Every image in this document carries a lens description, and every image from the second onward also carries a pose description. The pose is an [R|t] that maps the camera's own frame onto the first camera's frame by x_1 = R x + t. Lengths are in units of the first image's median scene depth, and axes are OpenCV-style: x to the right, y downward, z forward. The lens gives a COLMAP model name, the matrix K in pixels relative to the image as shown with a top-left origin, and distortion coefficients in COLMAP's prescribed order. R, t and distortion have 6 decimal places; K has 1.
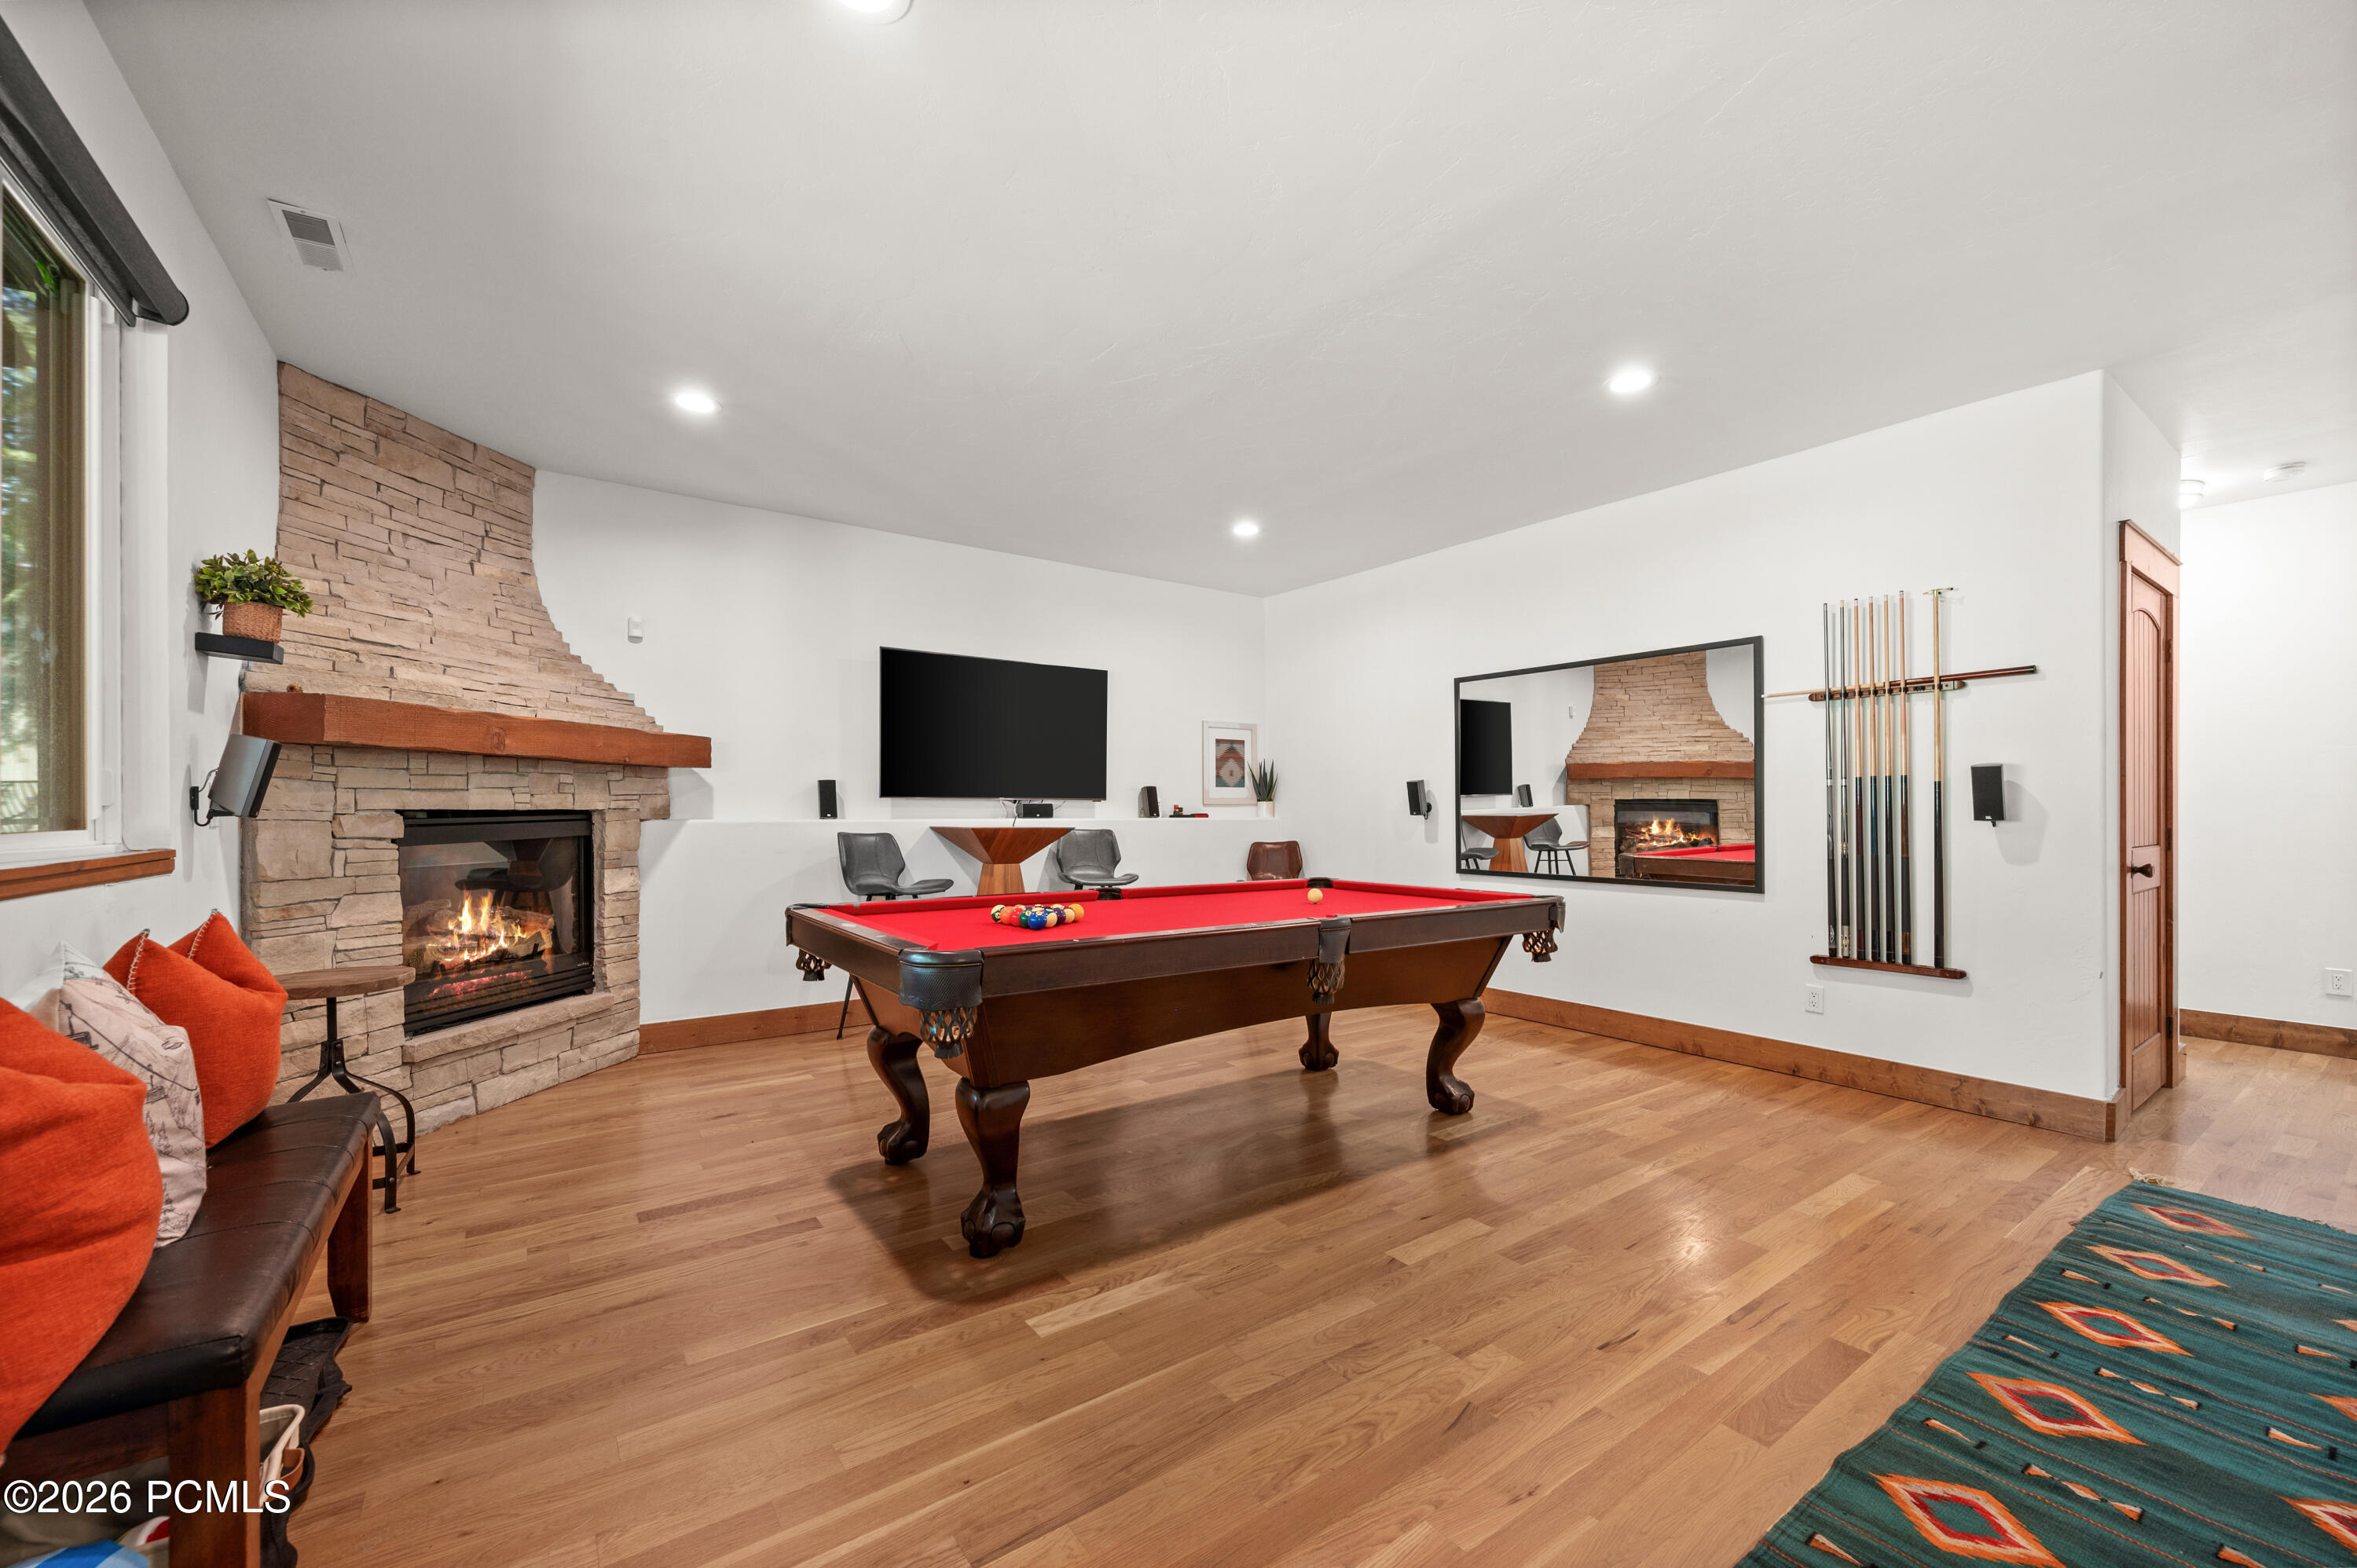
lens RADIAL K [[937.3, 0, 1182.9], [0, 937.3, 793.6], [0, 0, 1]] dist [0.001966, -0.000649]
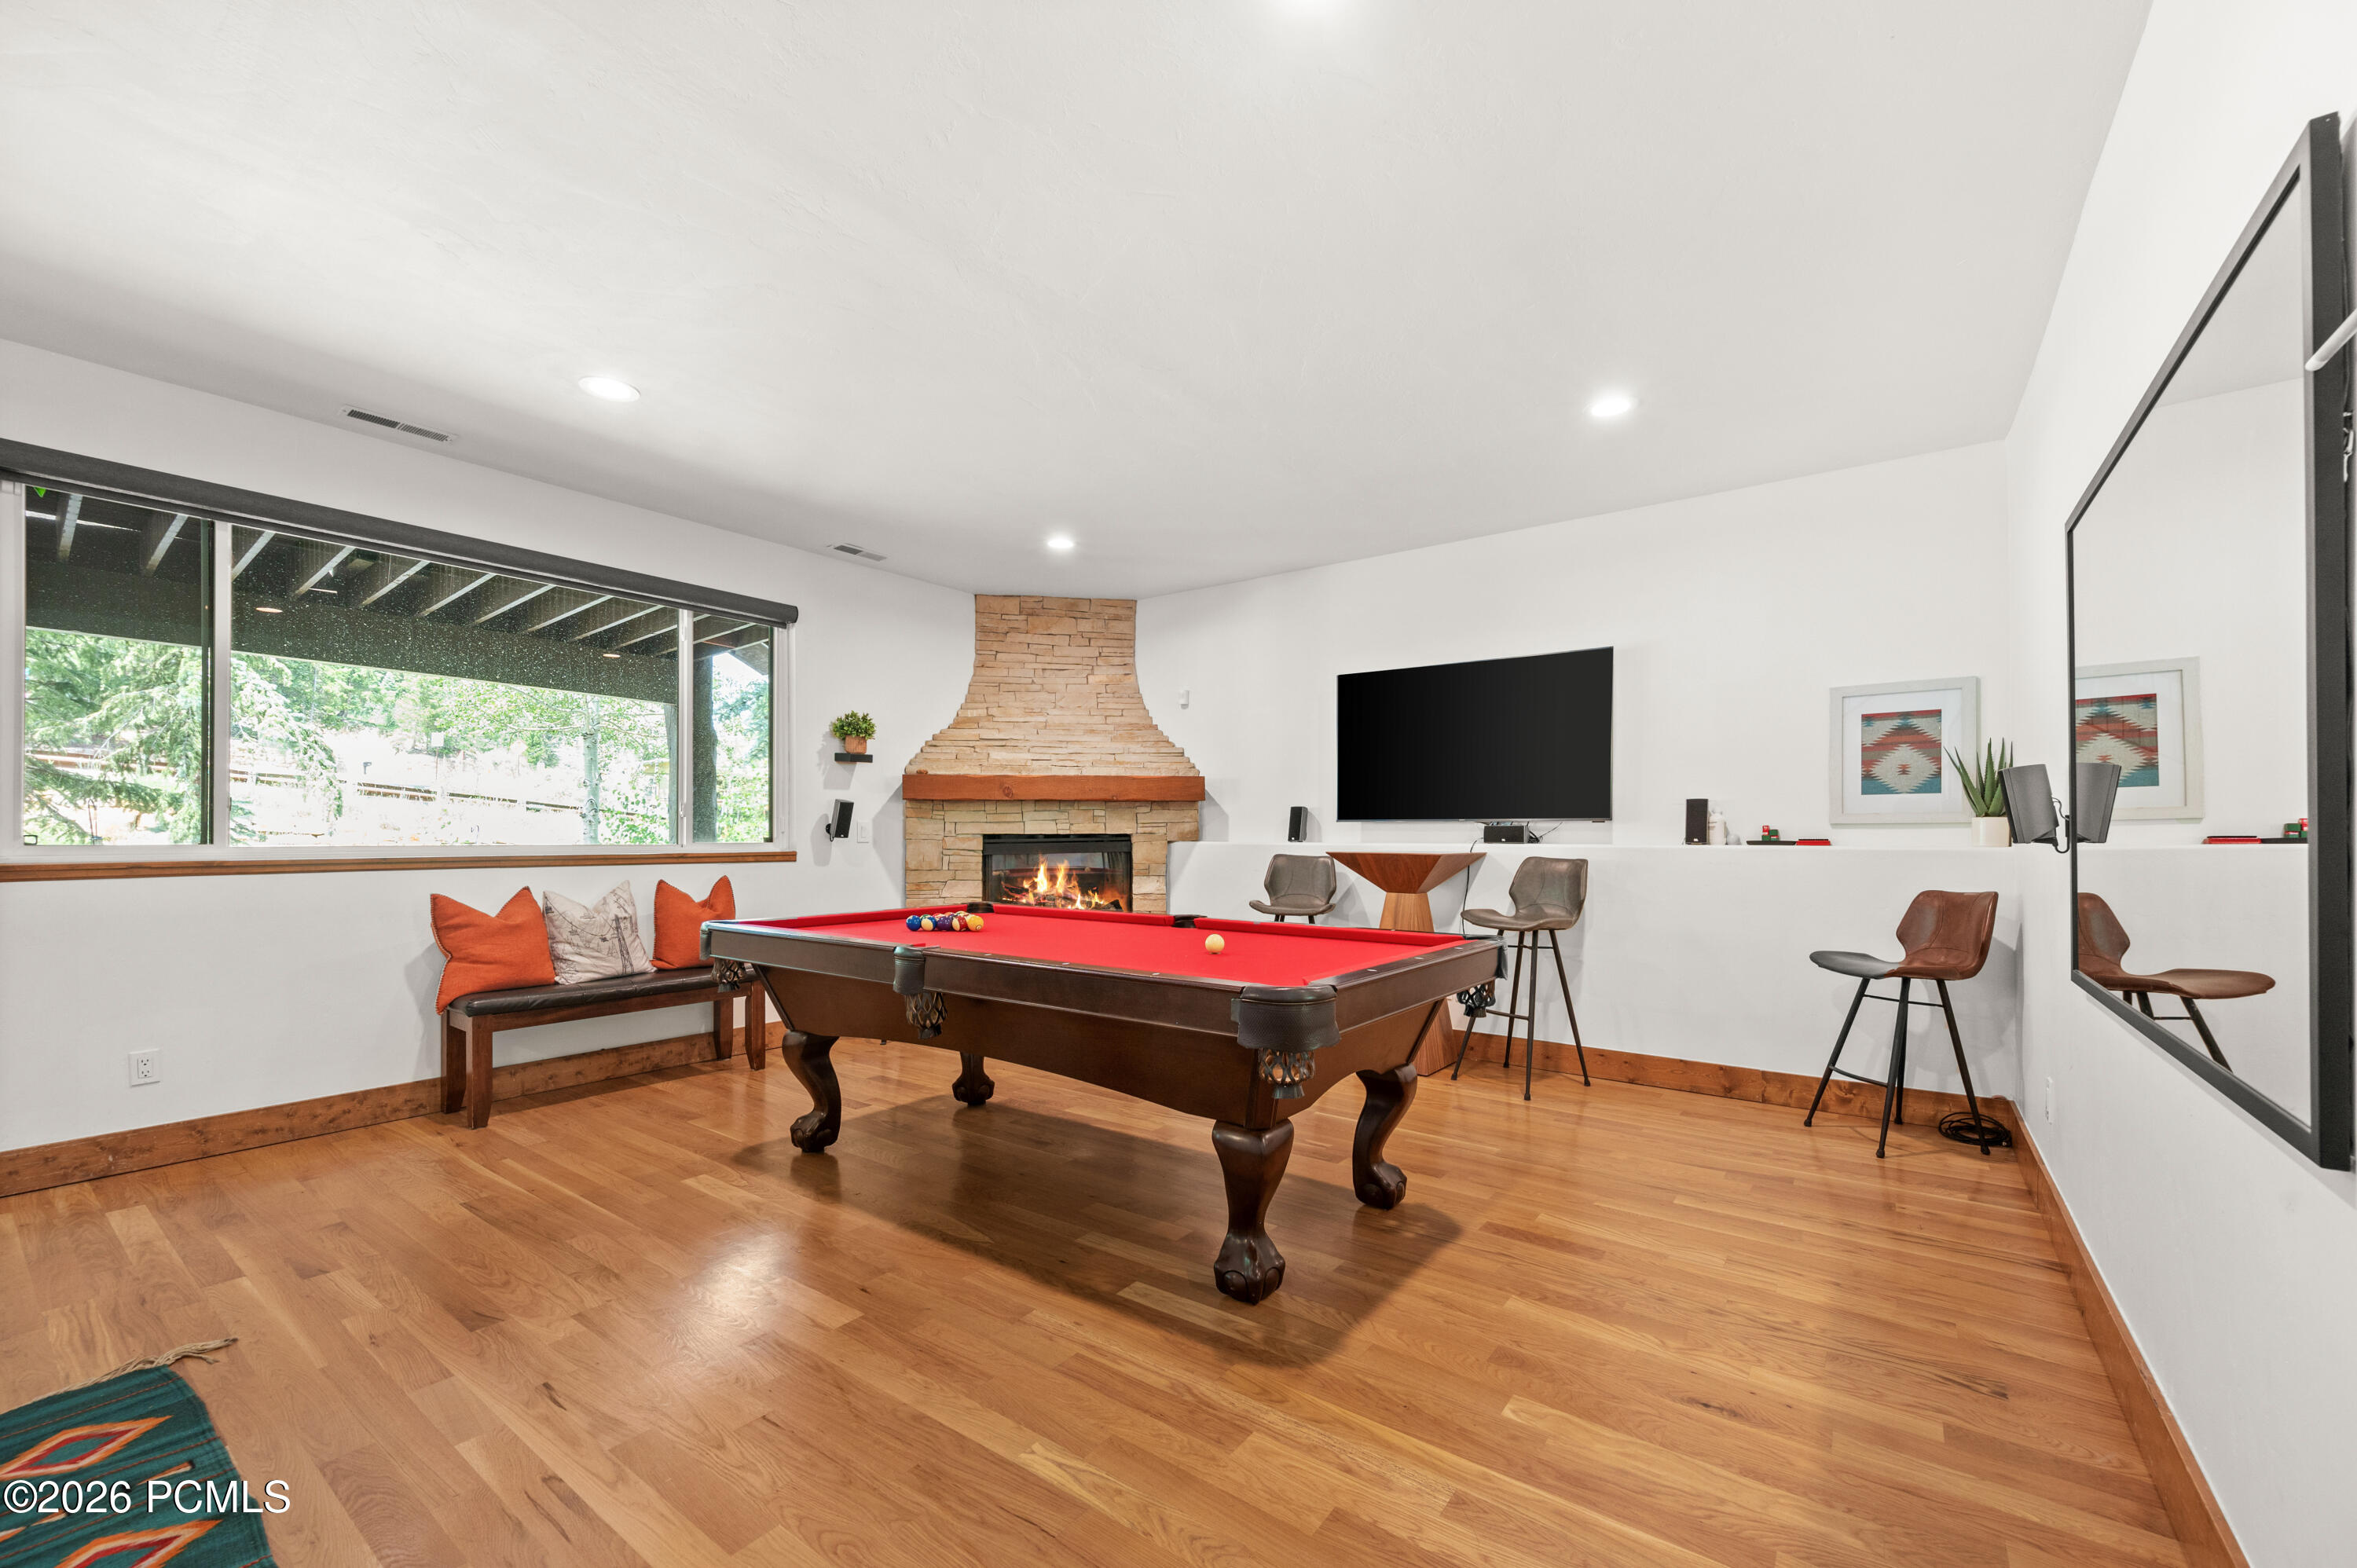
lens RADIAL K [[937.3, 0, 1190.5], [0, 937.3, 839.6], [0, 0, 1]] dist [0.001966, -0.000649]
pose [[0.314015, 0.010111, -0.949364, 0.744280], [0.020770, 0.999631, 0.017516, 0.003446], [0.949191, -0.025219, 0.313689, 0.627550]]
